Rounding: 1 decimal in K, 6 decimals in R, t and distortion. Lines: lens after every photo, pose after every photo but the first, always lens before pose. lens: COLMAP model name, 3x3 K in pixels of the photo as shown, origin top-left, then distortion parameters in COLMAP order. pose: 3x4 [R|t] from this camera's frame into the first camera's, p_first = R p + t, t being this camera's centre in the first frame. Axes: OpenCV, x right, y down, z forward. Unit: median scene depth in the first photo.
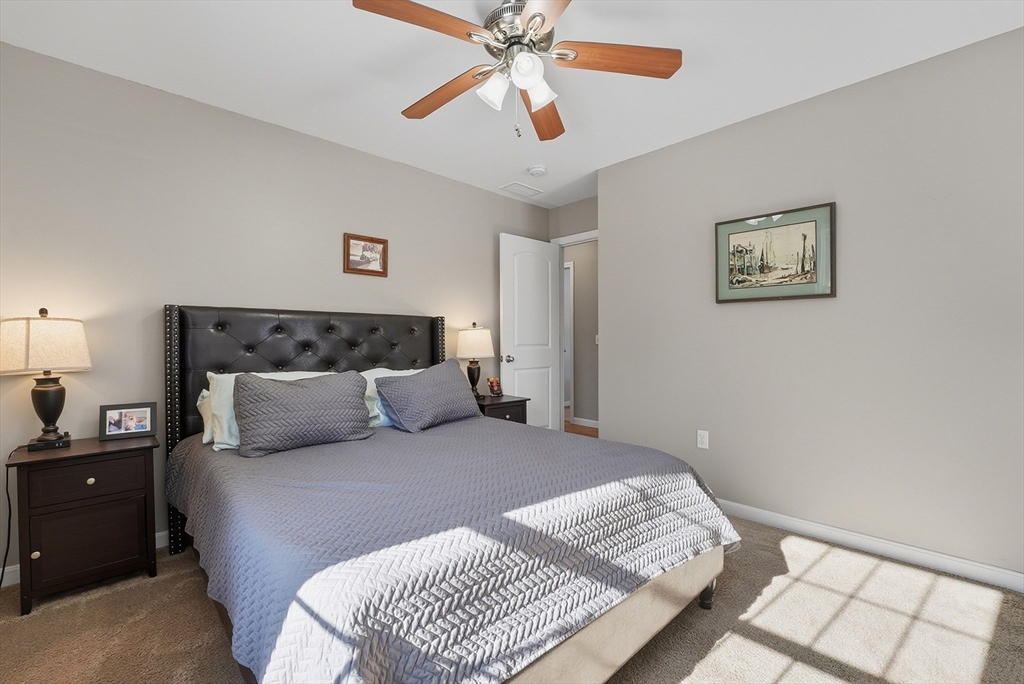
lens RADIAL K [[422.4, 0, 514.7], [0, 422.4, 340.9], [0, 0, 1]] dist [-0.023364, 0.000668]
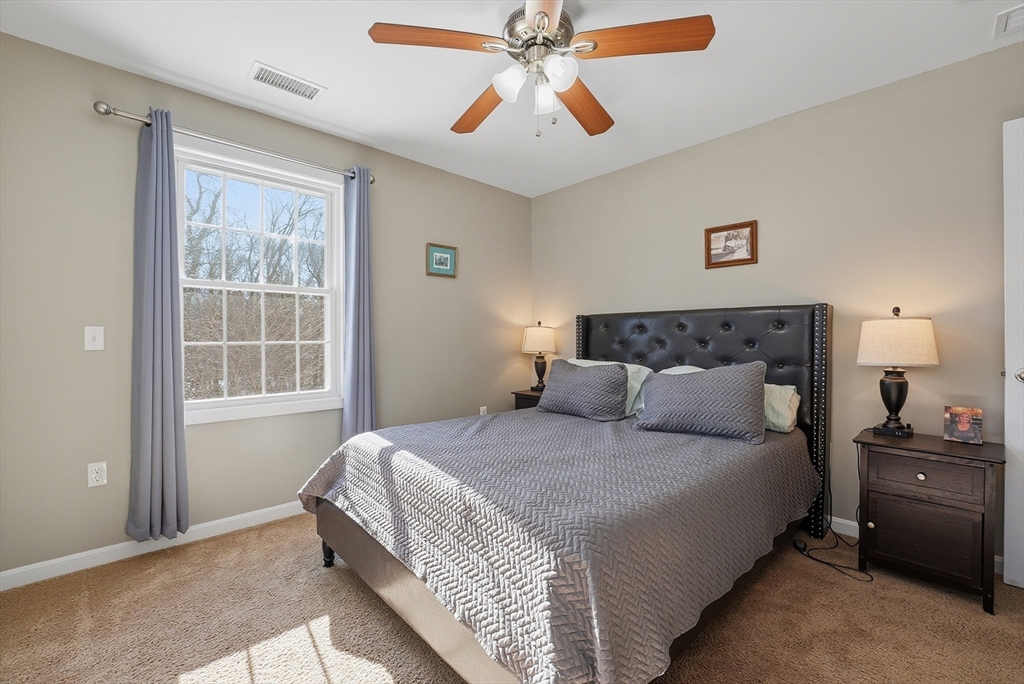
lens RADIAL K [[422.4, 0, 511.2], [0, 422.4, 338.8], [0, 0, 1]] dist [-0.023364, 0.000668]
pose [[0.014803, 0.006394, -0.999870, 0.570542], [-0.000389, 0.999980, 0.006389, -0.003512], [0.999890, 0.000294, 0.014806, 0.514683]]
